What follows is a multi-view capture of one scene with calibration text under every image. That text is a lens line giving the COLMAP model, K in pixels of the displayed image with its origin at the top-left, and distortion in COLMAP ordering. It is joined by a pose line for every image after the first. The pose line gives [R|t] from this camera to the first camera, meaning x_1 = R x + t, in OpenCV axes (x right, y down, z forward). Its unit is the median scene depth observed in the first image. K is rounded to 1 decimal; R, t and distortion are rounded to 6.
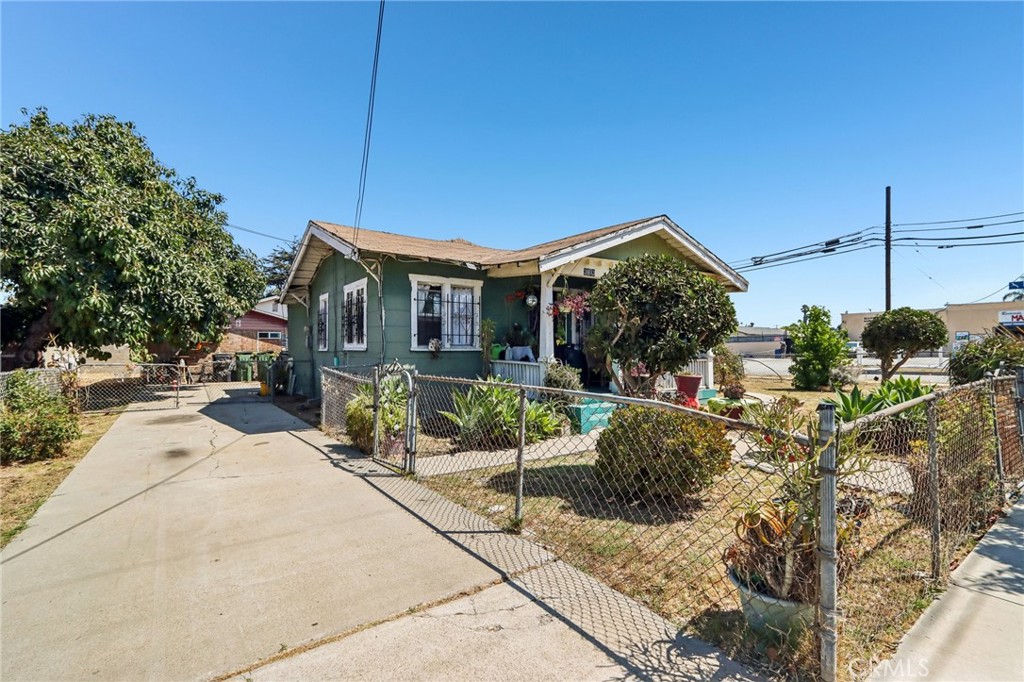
lens RADIAL K [[490.3, 0, 508.8], [0, 490.3, 346.2], [0, 0, 1]] dist [-0.005332, -0.000123]
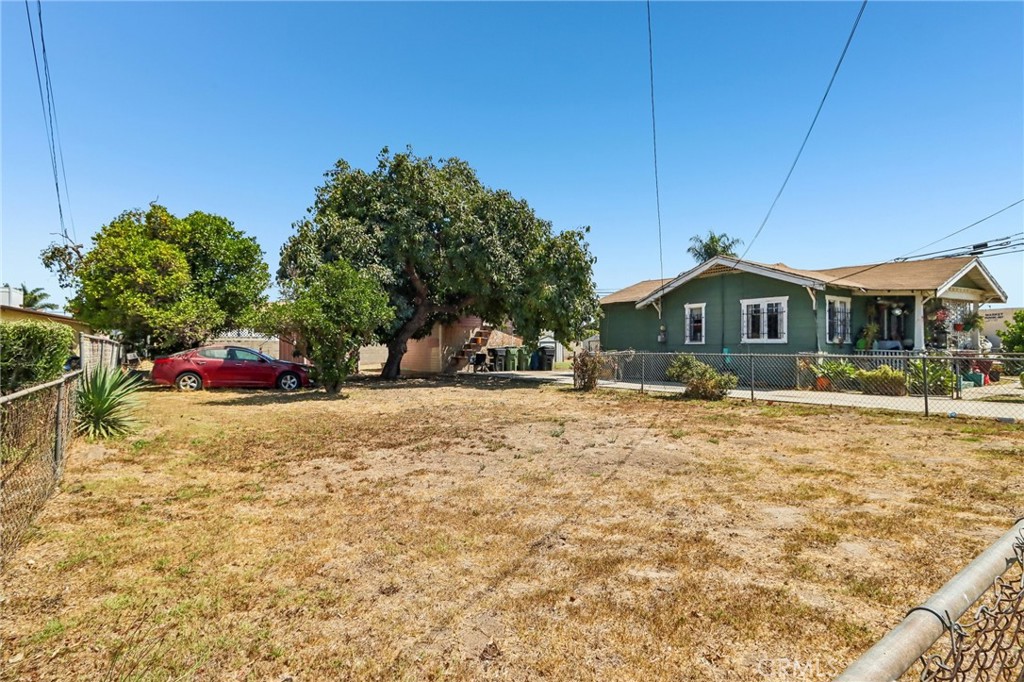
lens RADIAL K [[564.1, 0, 514.9], [0, 564.1, 339.5], [0, 0, 1]] dist [-0.003853, 0.001807]
pose [[0.999882, 0.002284, -0.015219, -1.067435], [-0.002429, 0.999952, -0.009474, 0.015120], [0.015197, 0.009510, 0.999839, -0.759818]]
